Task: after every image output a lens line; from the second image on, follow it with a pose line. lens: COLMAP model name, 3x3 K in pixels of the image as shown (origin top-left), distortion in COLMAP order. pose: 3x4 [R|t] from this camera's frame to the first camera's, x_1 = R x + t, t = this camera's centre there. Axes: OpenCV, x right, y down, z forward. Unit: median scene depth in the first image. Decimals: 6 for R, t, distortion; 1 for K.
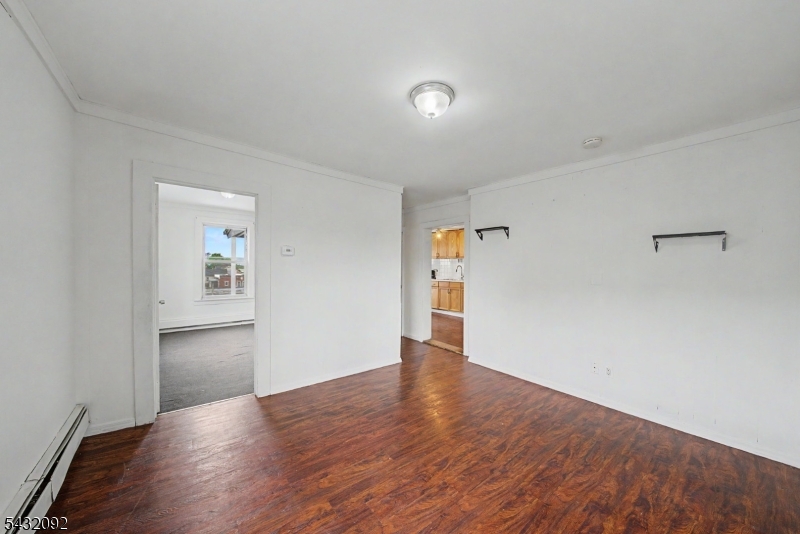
lens RADIAL K [[279.1, 0, 400.0], [0, 279.1, 267.0], [0, 0, 1]] dist [-0.001425, -0.000145]
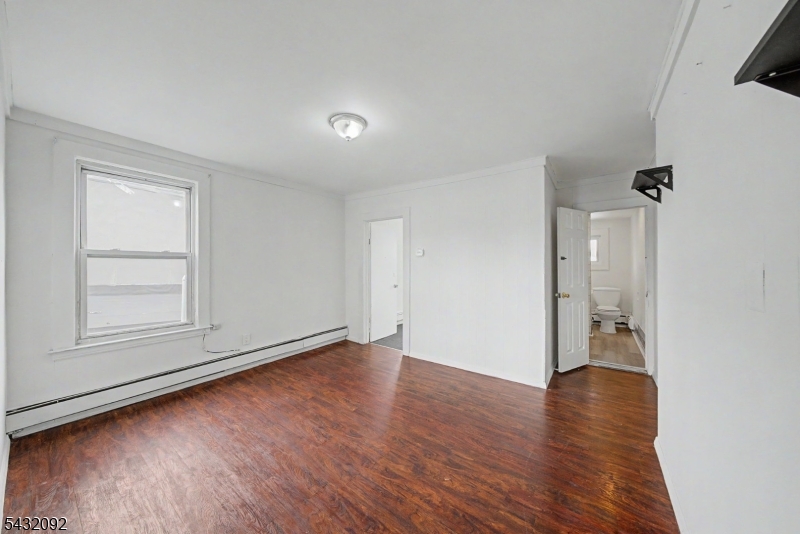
lens RADIAL K [[279.1, 0, 400.0], [0, 279.1, 267.0], [0, 0, 1]] dist [-0.001425, -0.000145]
pose [[0.253287, -0.007852, -0.967359, 0.993830], [0.005601, 0.999962, -0.006650, 0.022413], [0.967375, -0.003734, 0.253322, 0.680351]]
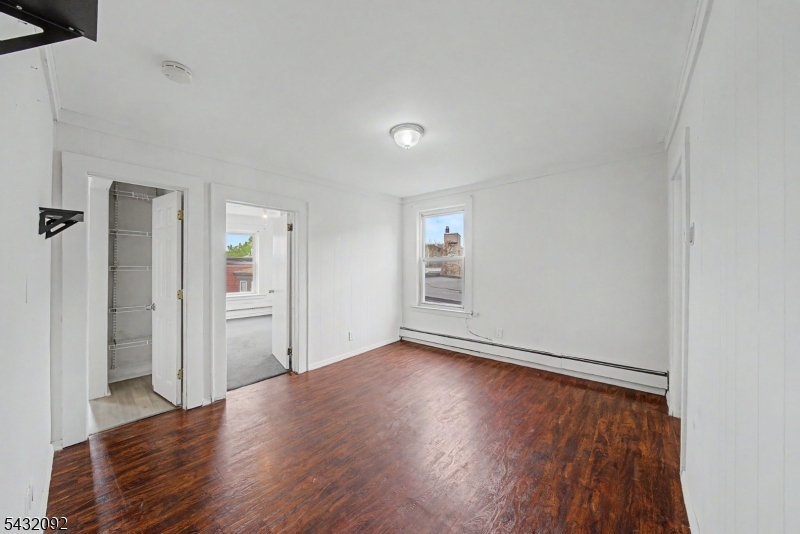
lens RADIAL K [[279.1, 0, 400.0], [0, 279.1, 267.0], [0, 0, 1]] dist [-0.001425, -0.000145]
pose [[-0.984188, -0.015305, -0.176466, 0.276718], [-0.016730, 0.999838, 0.006594, 0.004943], [0.176337, 0.009442, -0.984285, 1.674397]]
